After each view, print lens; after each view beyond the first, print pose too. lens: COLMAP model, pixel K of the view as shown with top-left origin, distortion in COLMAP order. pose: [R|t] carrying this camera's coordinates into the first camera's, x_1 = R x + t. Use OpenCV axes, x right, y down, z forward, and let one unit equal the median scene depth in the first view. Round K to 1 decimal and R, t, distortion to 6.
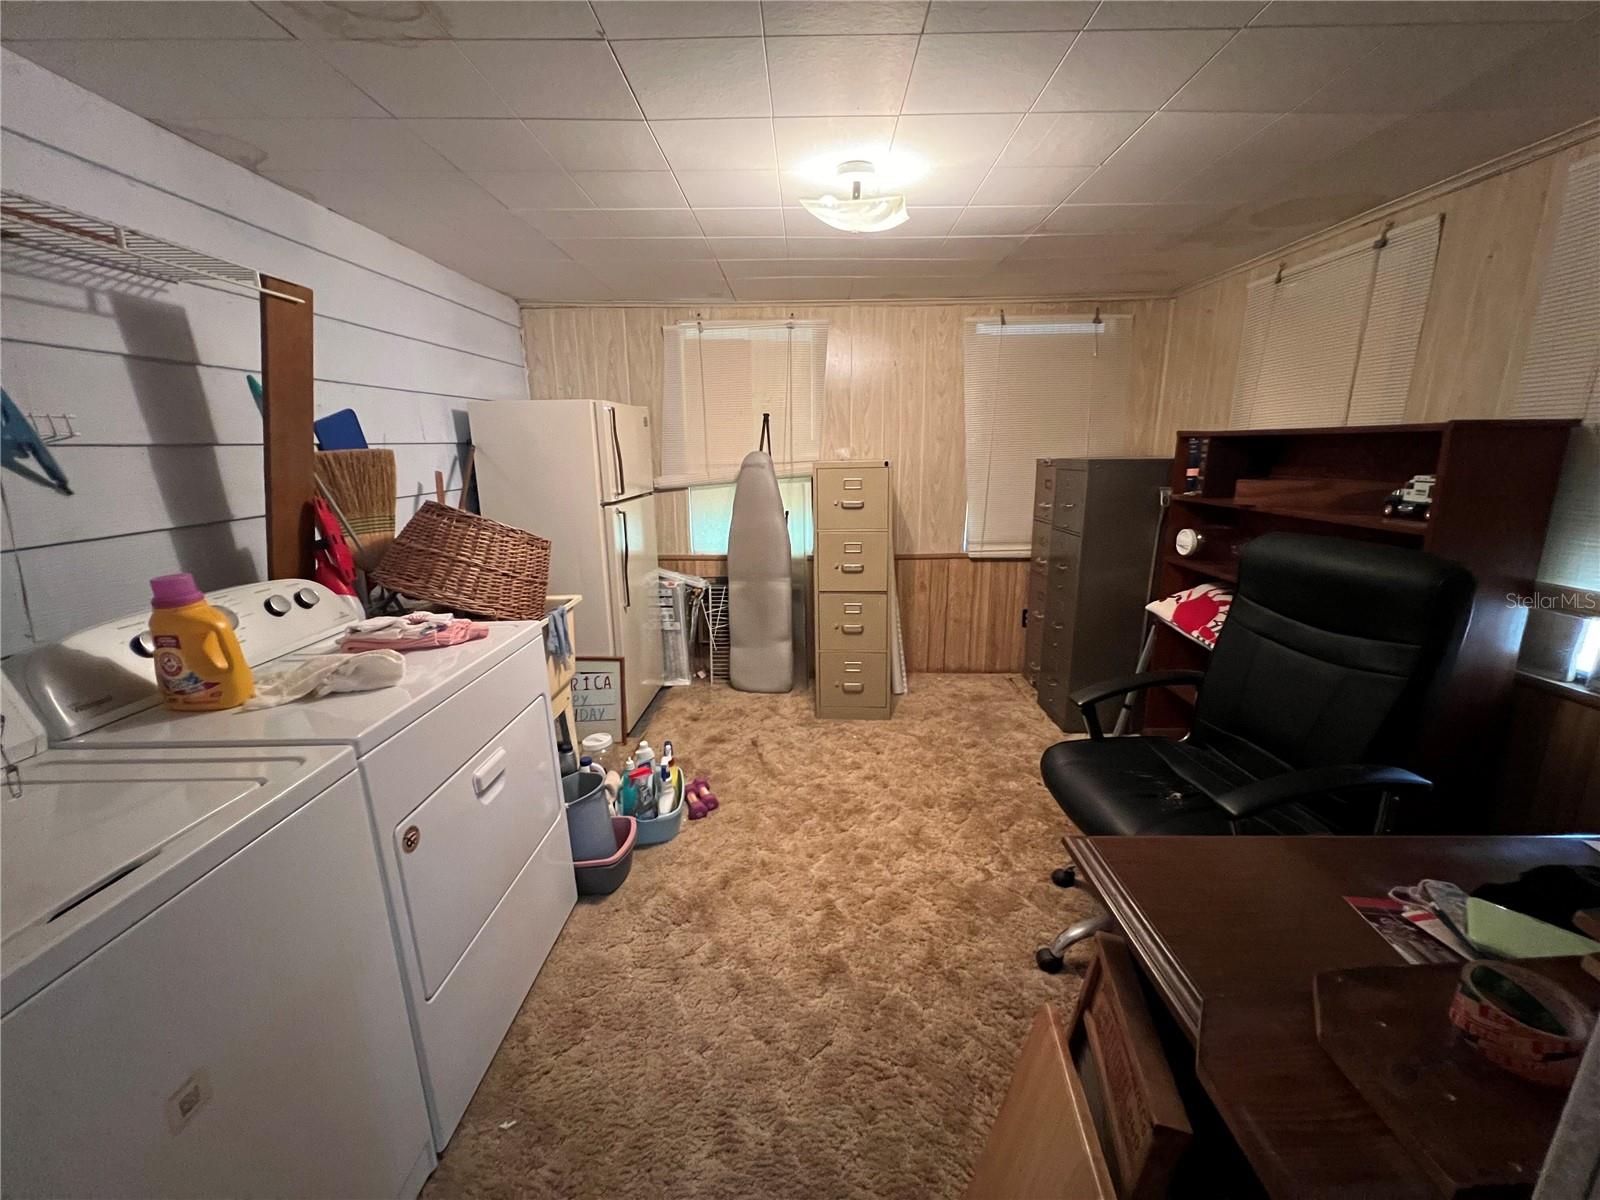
lens RADIAL K [[641.4, 0, 797.1], [0, 641.4, 598.6], [0, 0, 1]] dist [-0.002119, -0.000318]
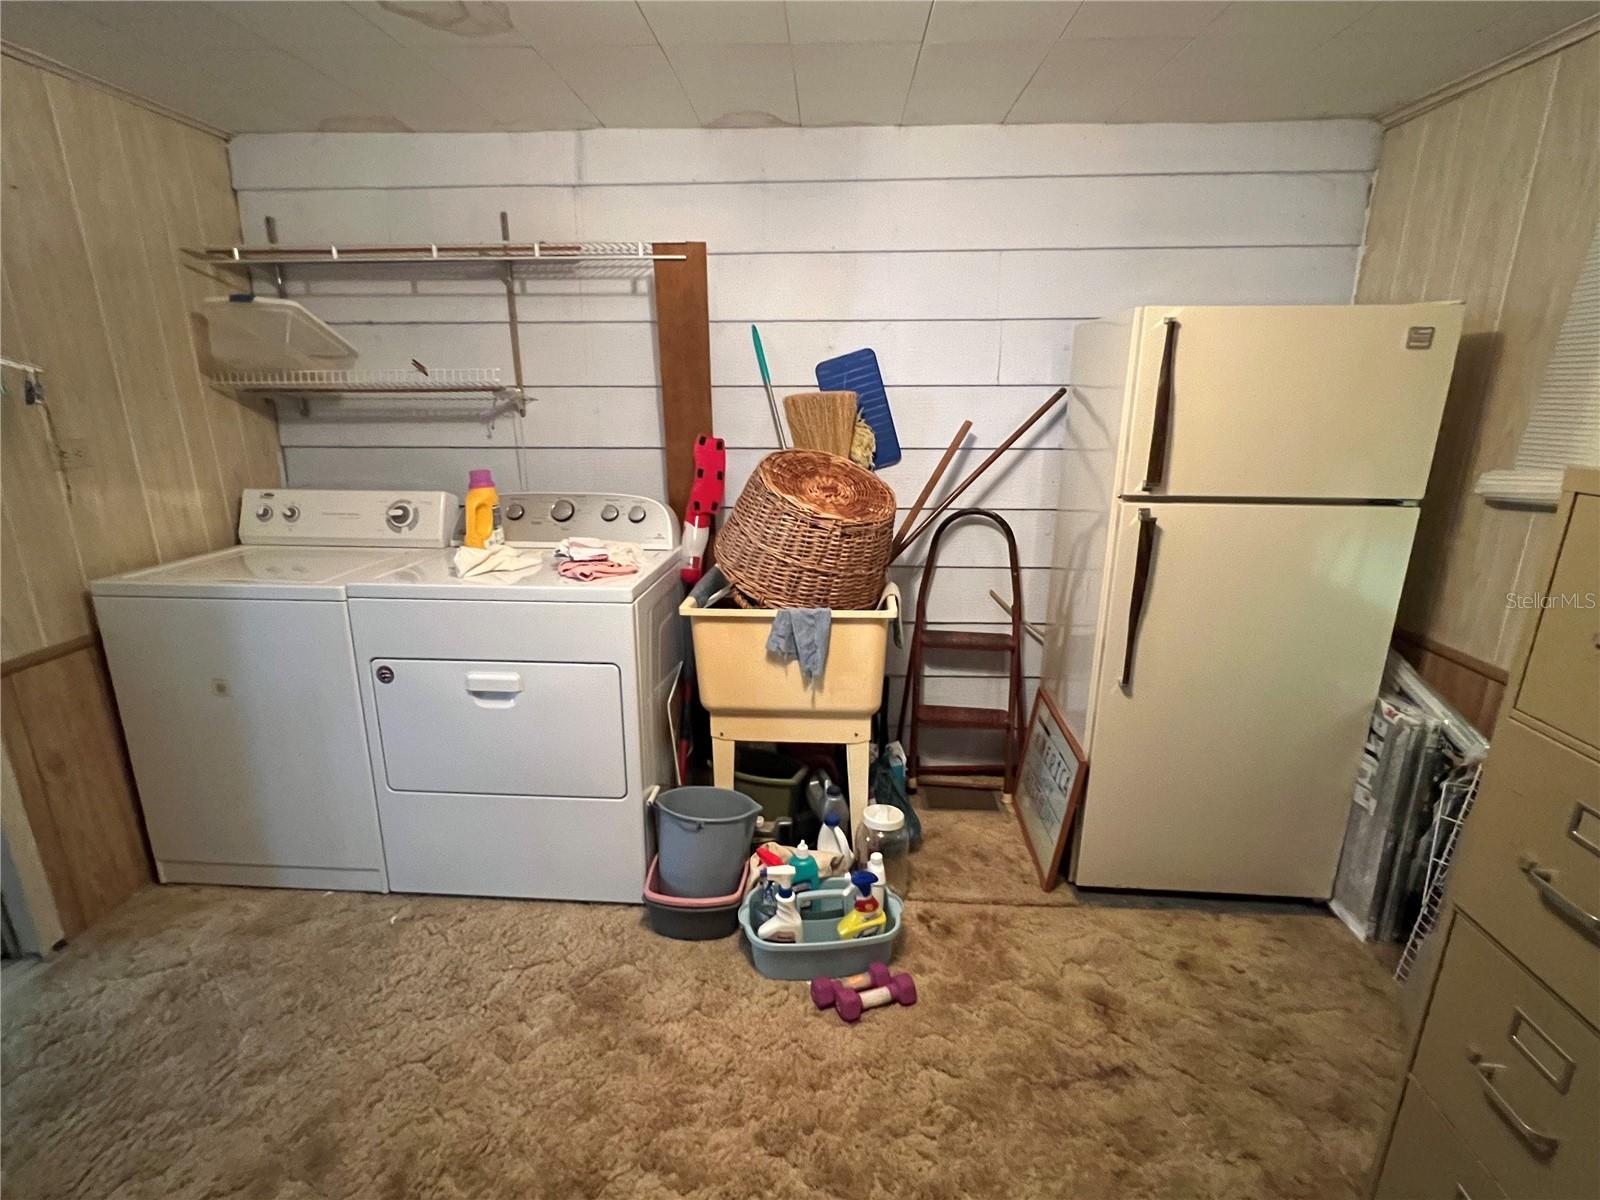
lens RADIAL K [[752.0, 0, 800.0], [0, 752.0, 600.0], [0, 0, 1]] dist [-0.002601, -0.000450]
pose [[-0.033371, 0.277551, -0.960131, 0.528208], [-0.236371, 0.931221, 0.277409, -0.260162], [0.971090, 0.236204, 0.034530, 1.057414]]
